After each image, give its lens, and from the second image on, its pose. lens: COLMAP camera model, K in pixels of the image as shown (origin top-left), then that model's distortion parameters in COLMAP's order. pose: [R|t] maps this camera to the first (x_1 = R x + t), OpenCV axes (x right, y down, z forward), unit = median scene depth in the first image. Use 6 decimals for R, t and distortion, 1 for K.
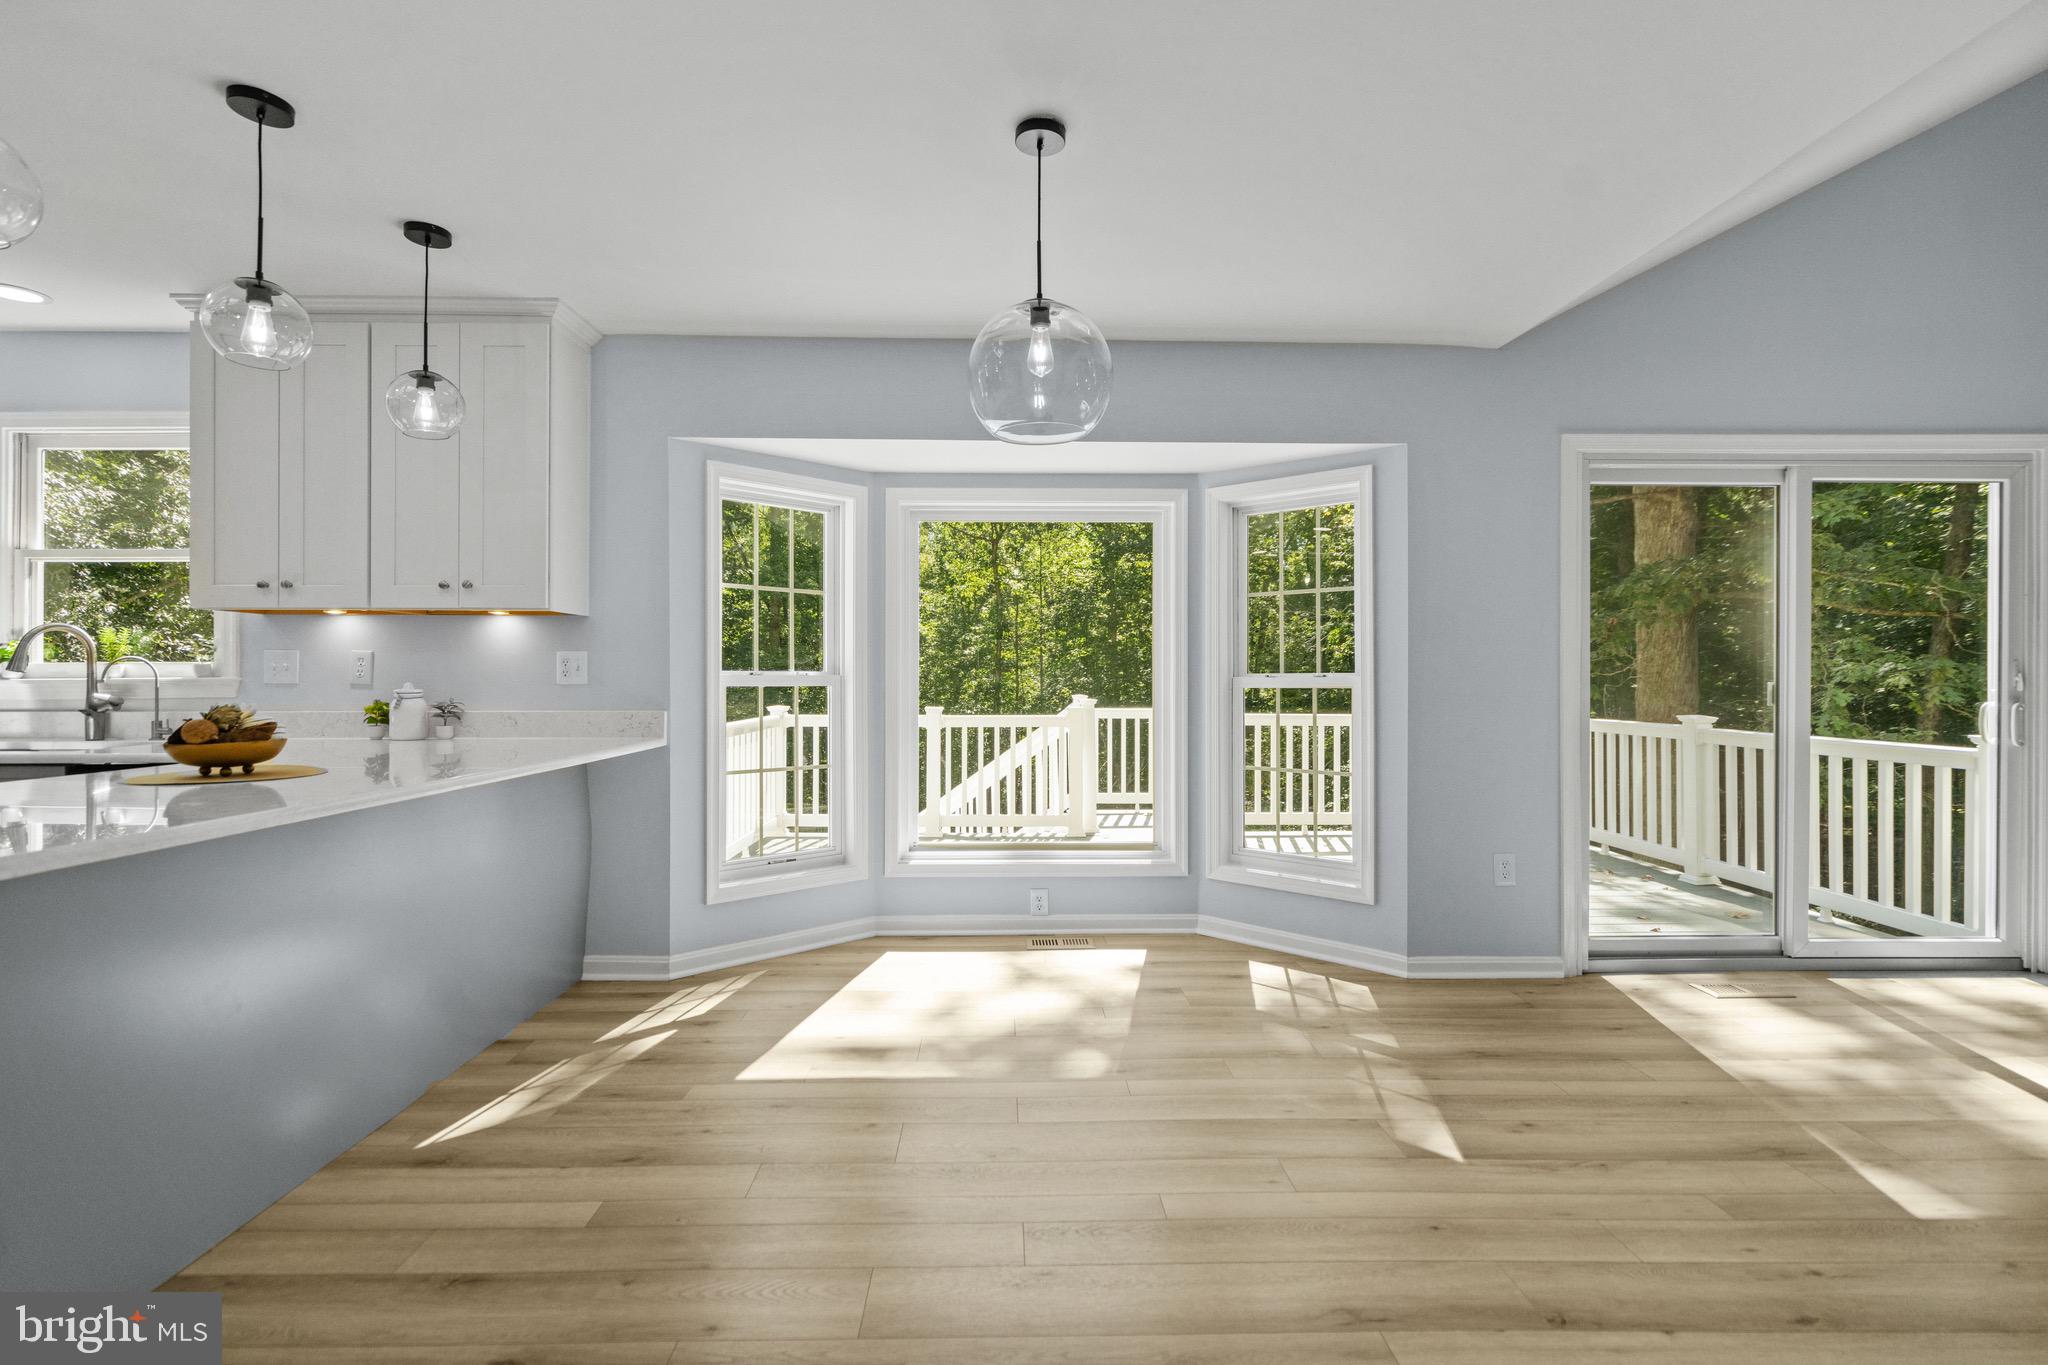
lens RADIAL K [[930.7, 0, 1024.0], [0, 930.7, 682.5], [0, 0, 1]] dist [-0.000687, 0.000085]
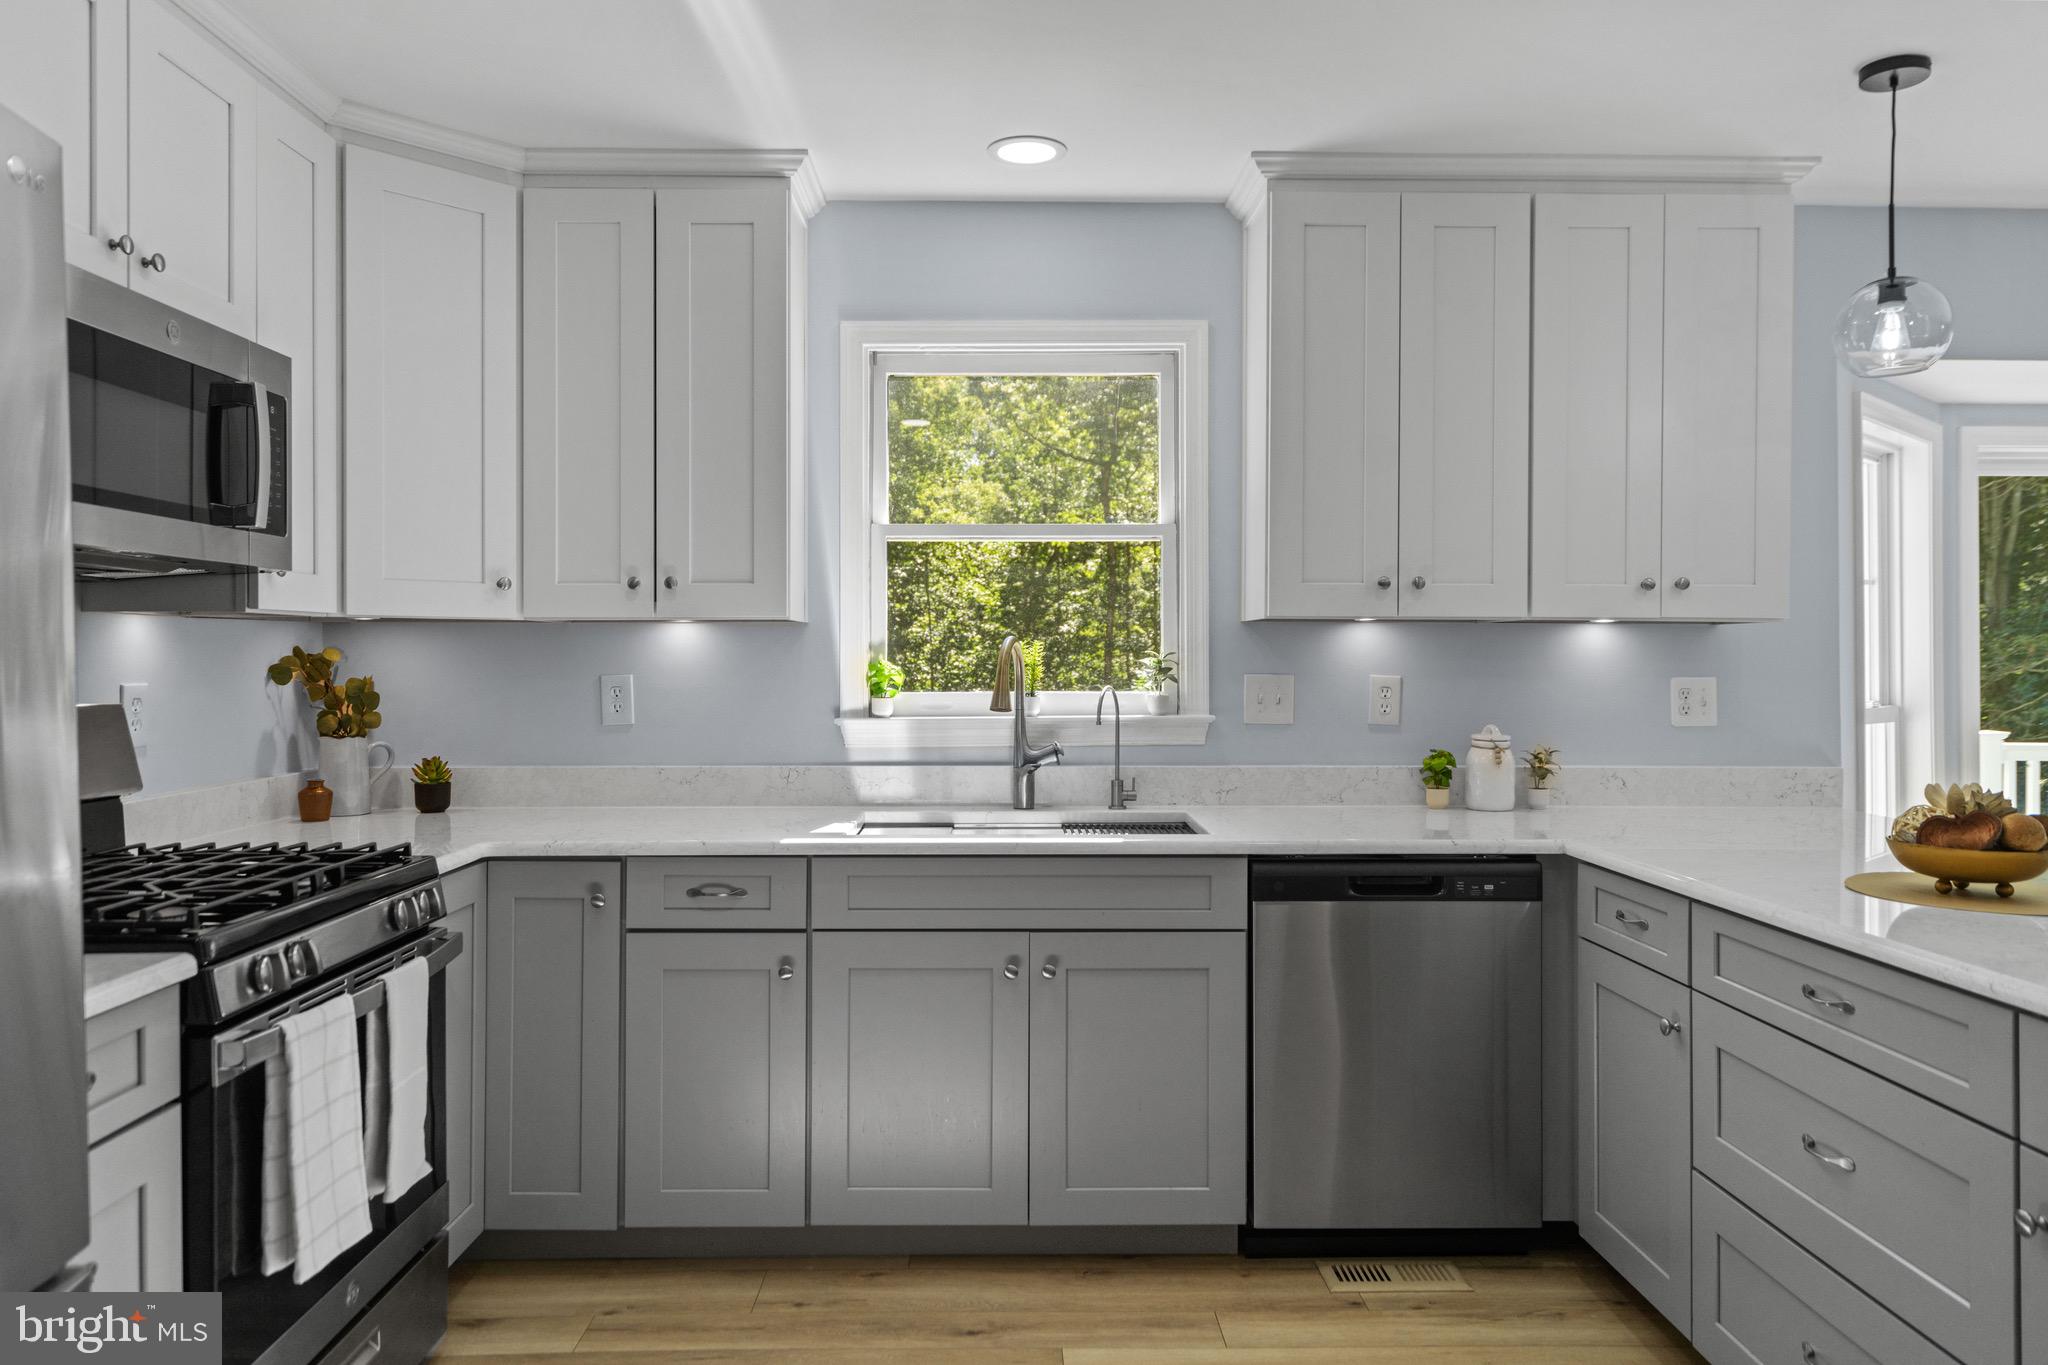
lens RADIAL K [[1378.5, 0, 1020.9], [0, 1378.5, 656.9], [0, 0, 1]] dist [0.010272, 0.000880]
pose [[0.999990, 0.003092, -0.003104, -0.969044], [-0.003113, 0.999971, -0.007009, -0.039716], [0.003082, 0.007018, 0.999971, 0.001036]]
